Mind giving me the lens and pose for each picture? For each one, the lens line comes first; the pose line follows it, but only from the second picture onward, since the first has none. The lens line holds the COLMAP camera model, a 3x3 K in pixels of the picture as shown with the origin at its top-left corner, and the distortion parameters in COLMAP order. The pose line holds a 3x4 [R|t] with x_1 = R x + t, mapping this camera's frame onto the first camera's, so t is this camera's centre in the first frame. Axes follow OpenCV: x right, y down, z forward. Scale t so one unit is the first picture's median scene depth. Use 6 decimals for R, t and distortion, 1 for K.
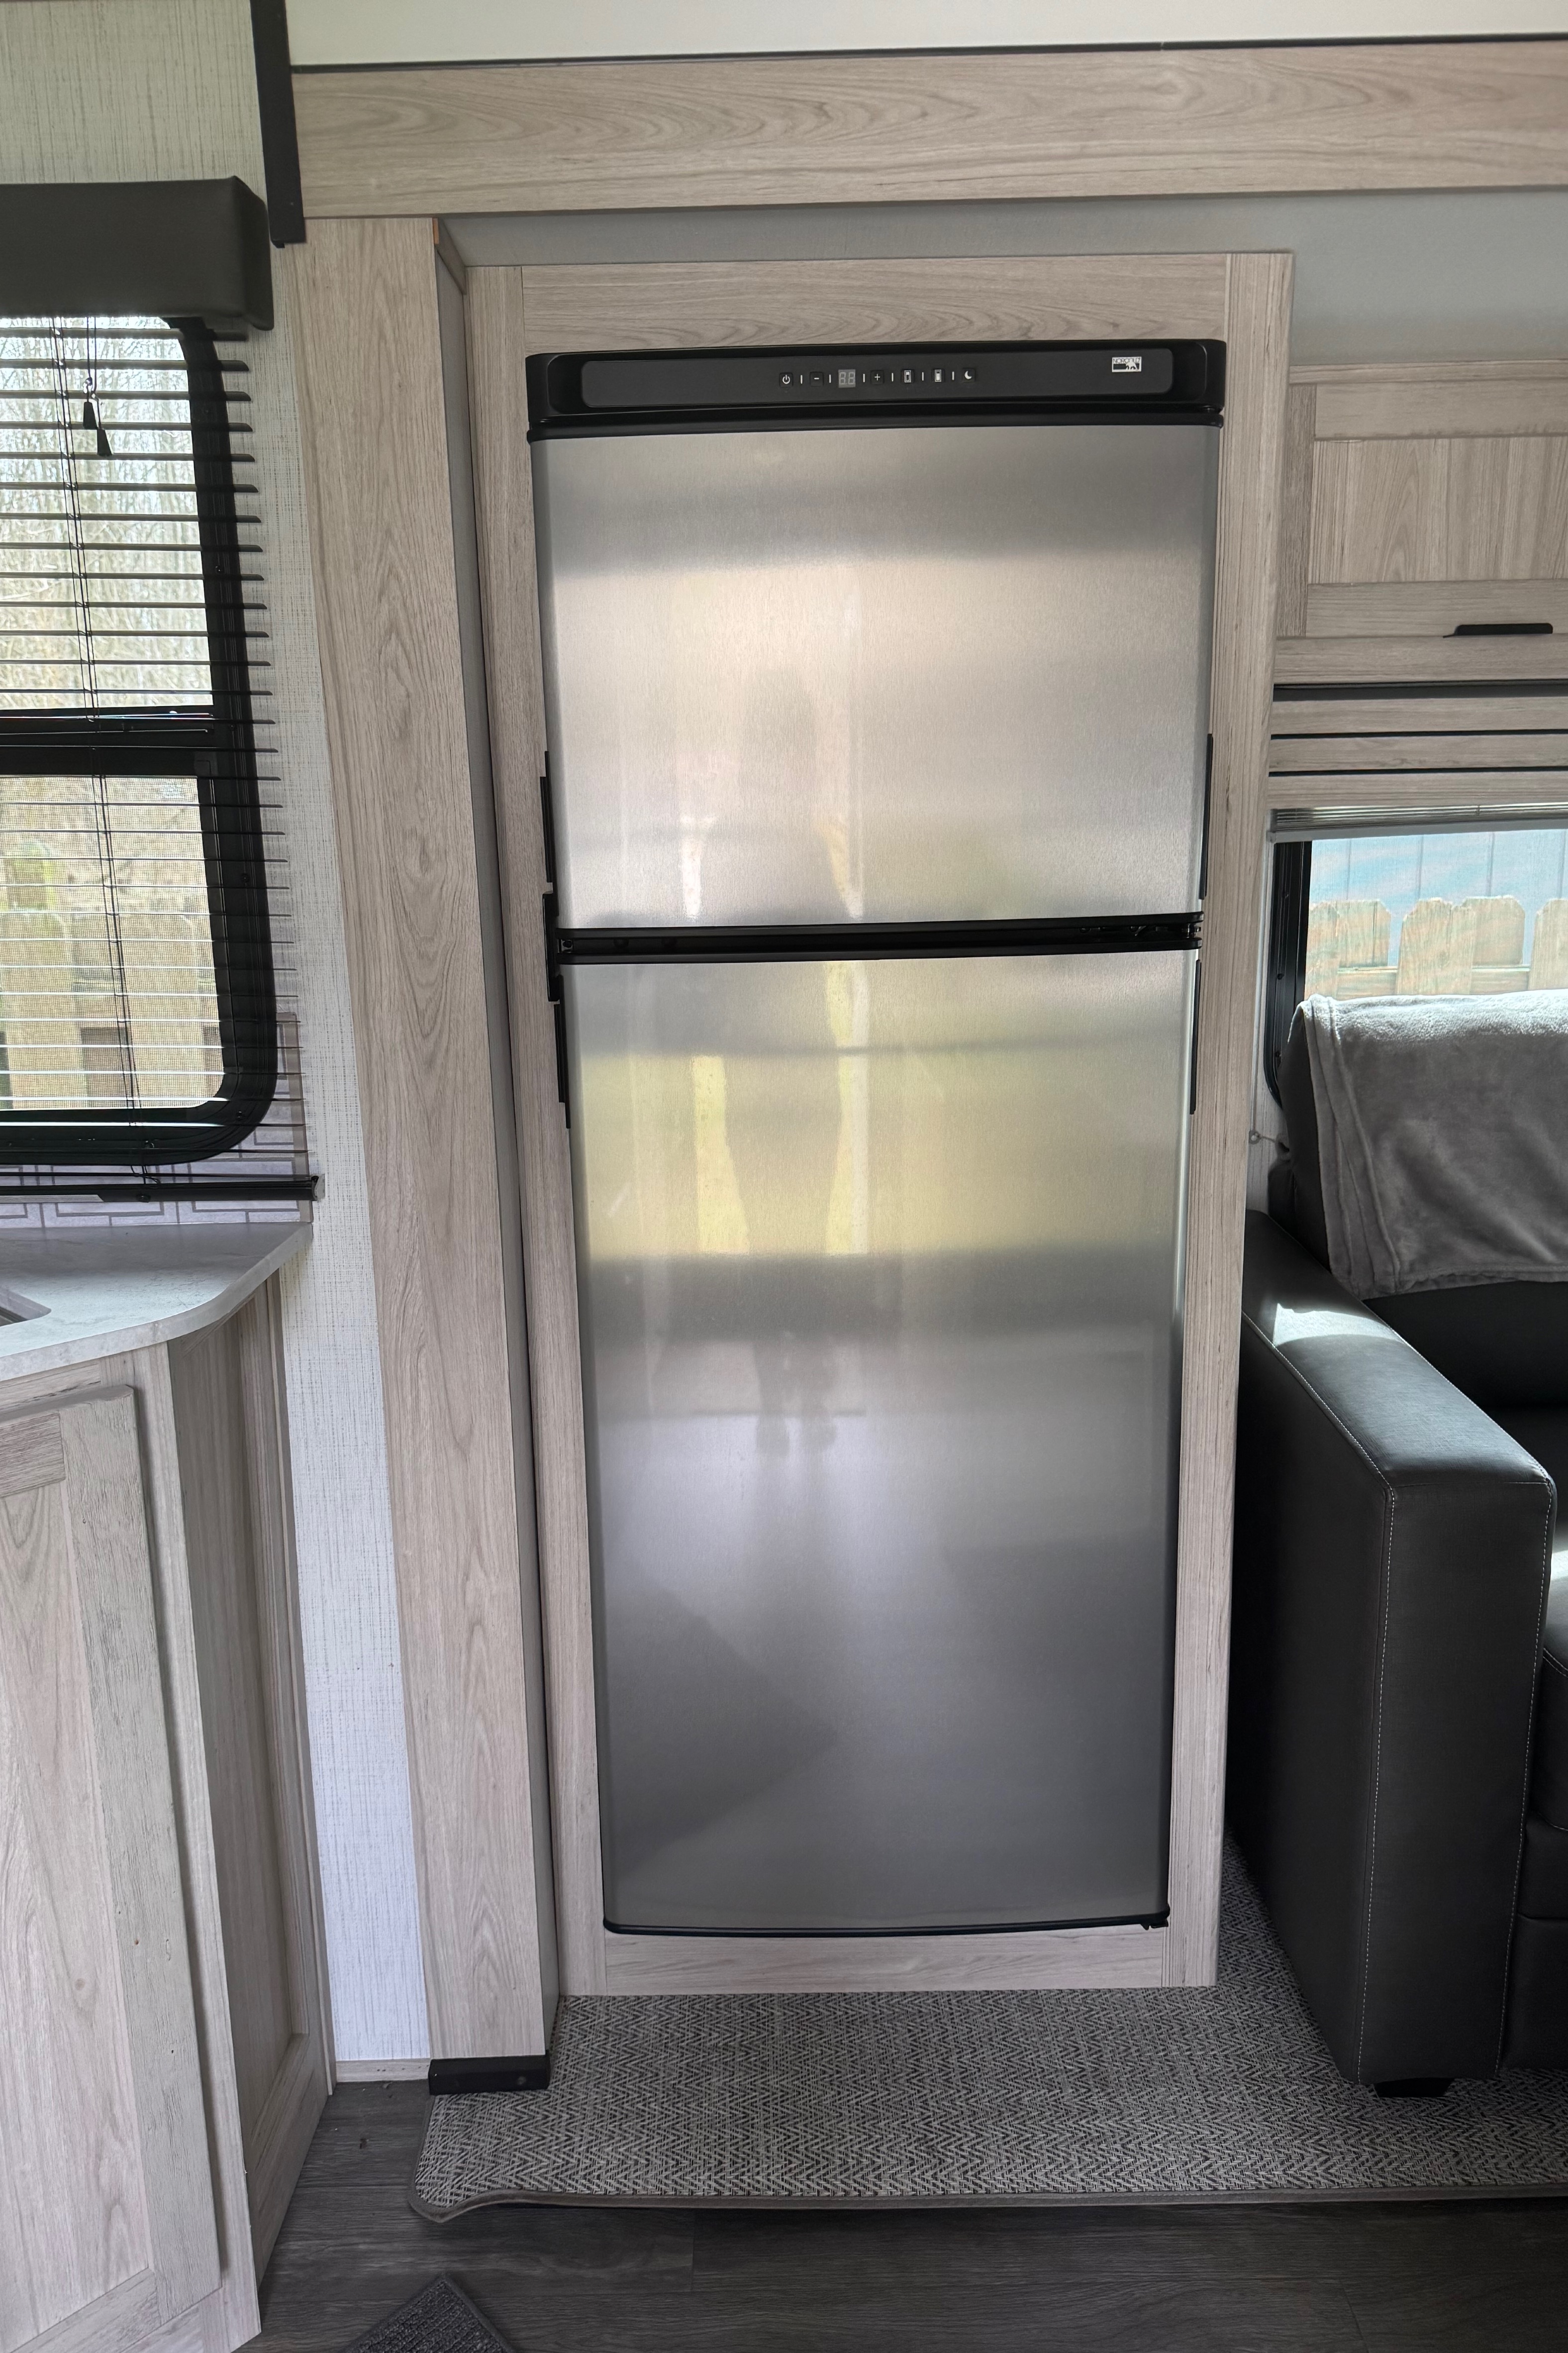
lens RADIAL K [[1578.8, 0, 784.0], [0, 1578.8, 1176.5], [0, 0, 1]] dist [0.028844, -0.000631]
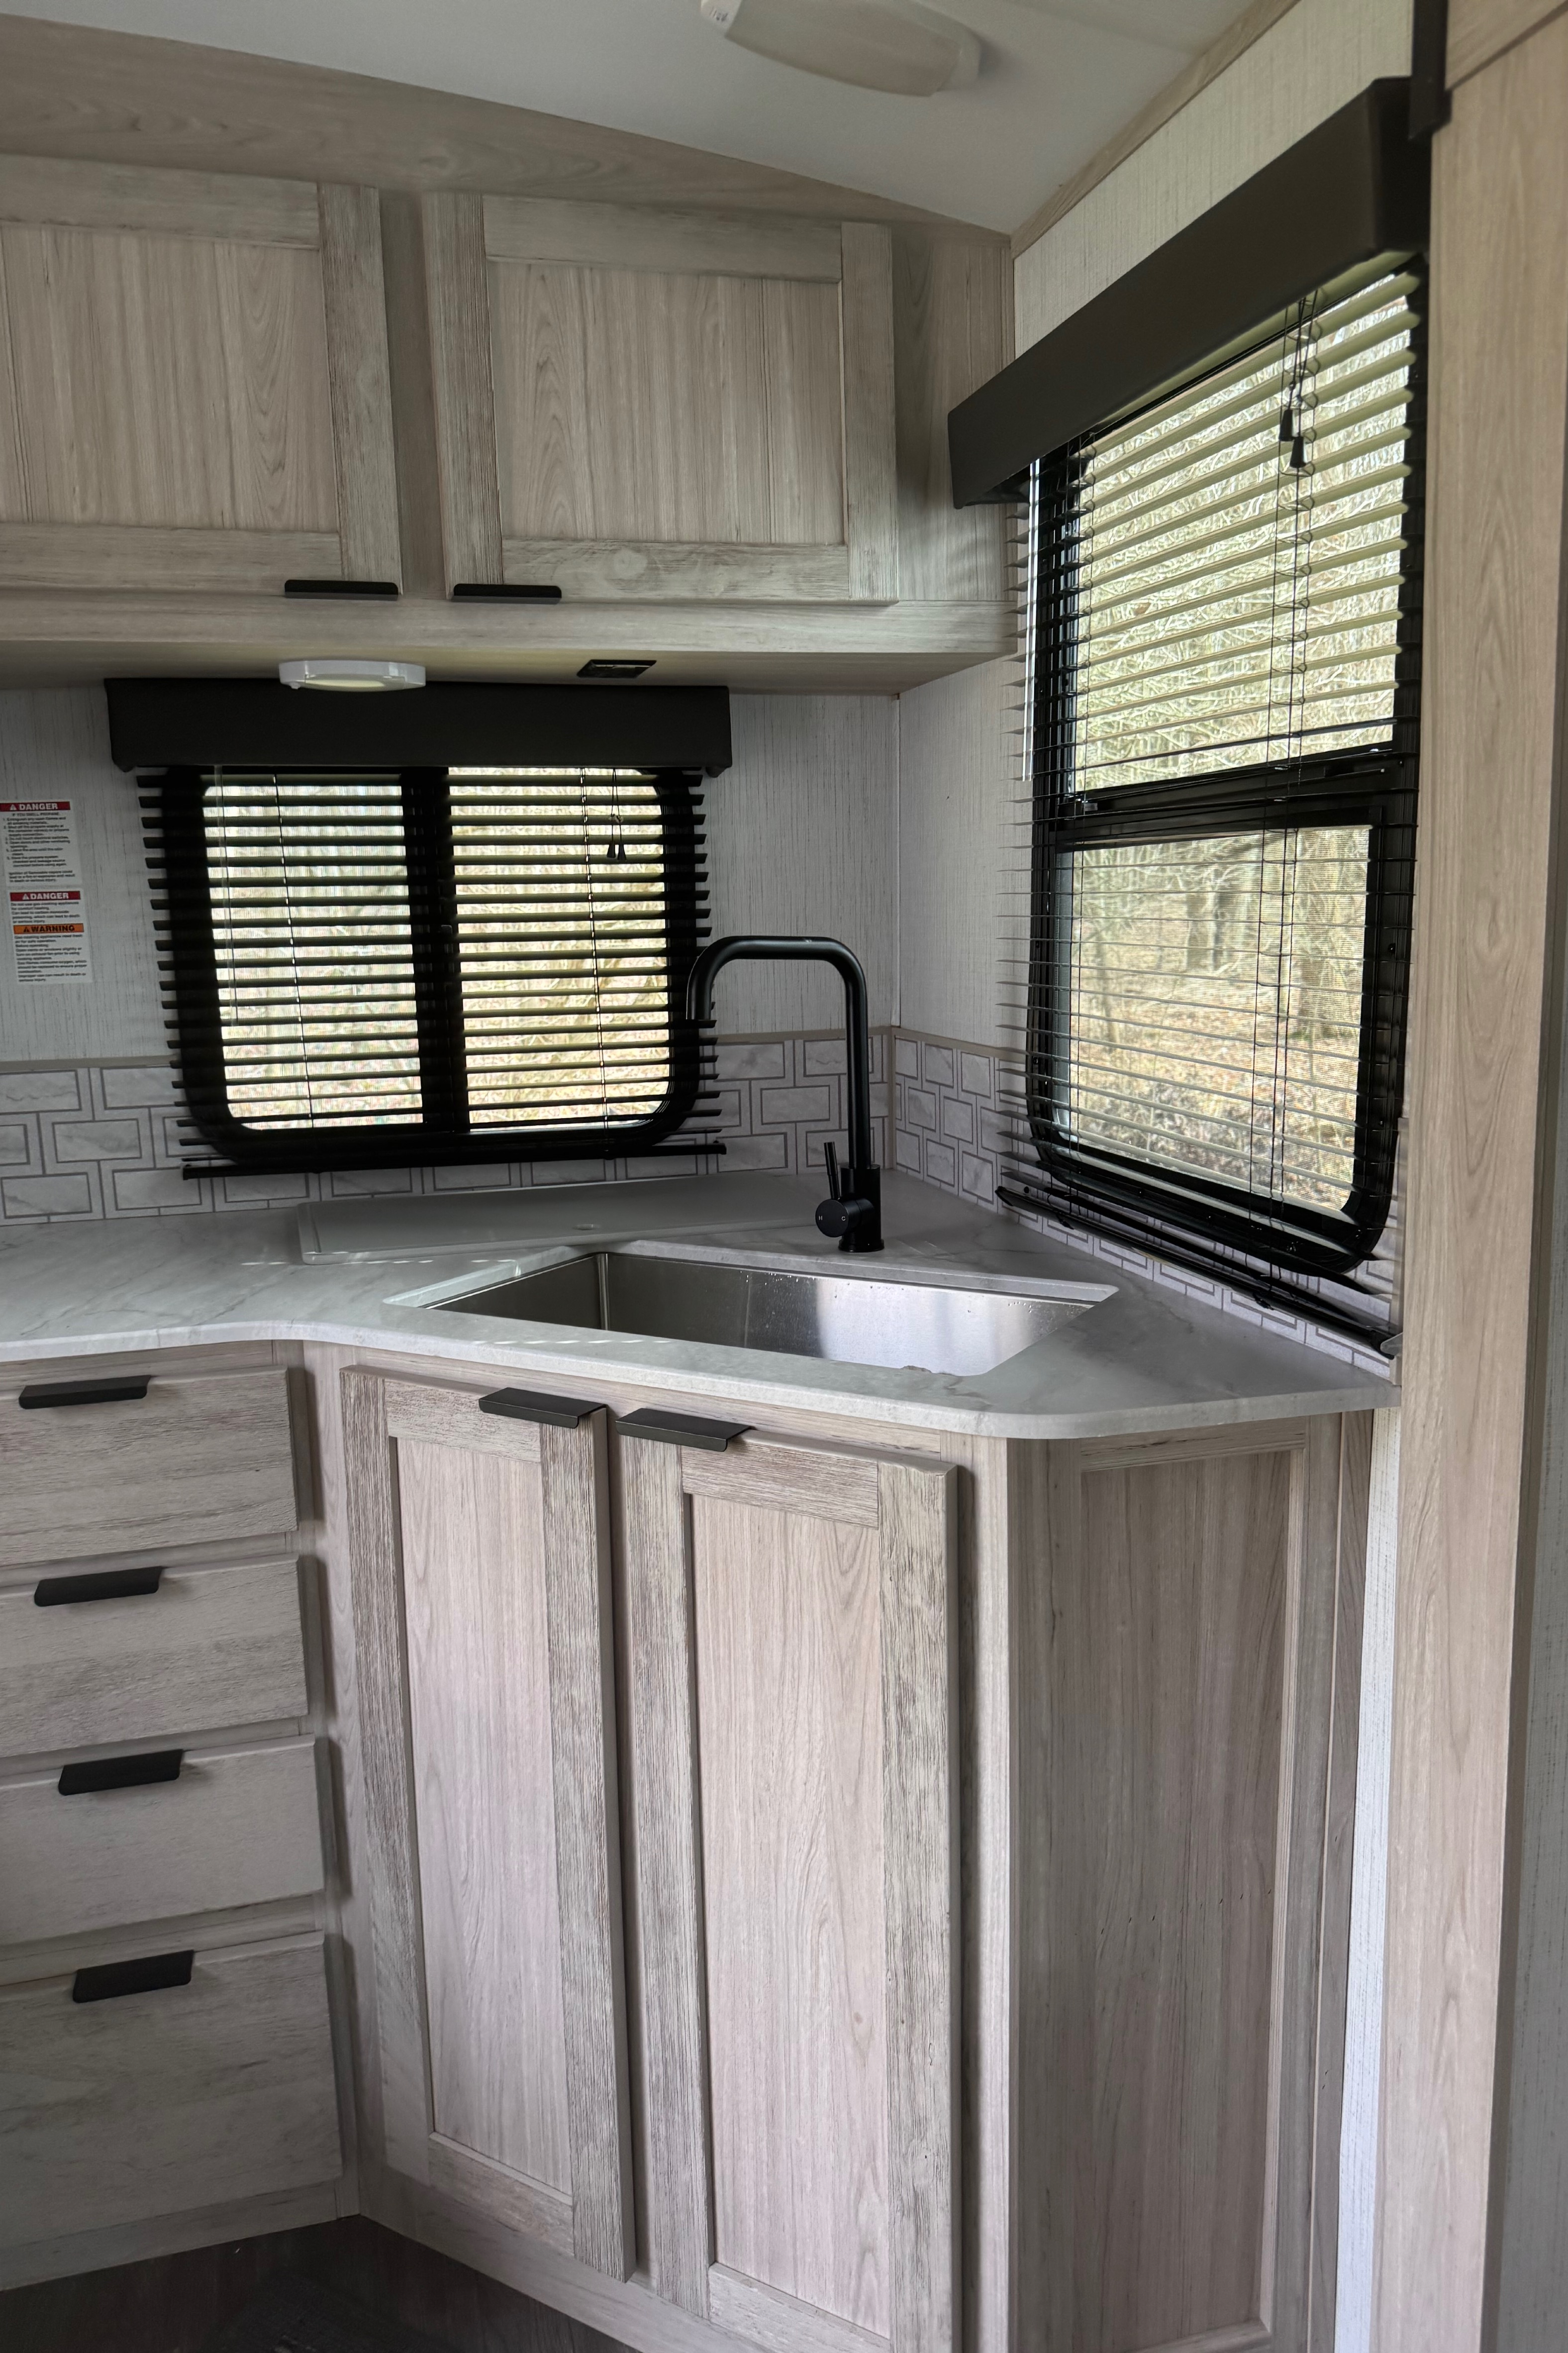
lens RADIAL K [[1649.2, 0, 784.0], [0, 1649.2, 1176.5], [0, 0, 1]] dist [0.029015, -0.063863]
pose [[0.280886, 0.165790, -0.945313, 0.397302], [-0.199549, 0.973530, 0.111445, -0.109282], [0.938767, 0.157333, 0.306535, 0.479522]]
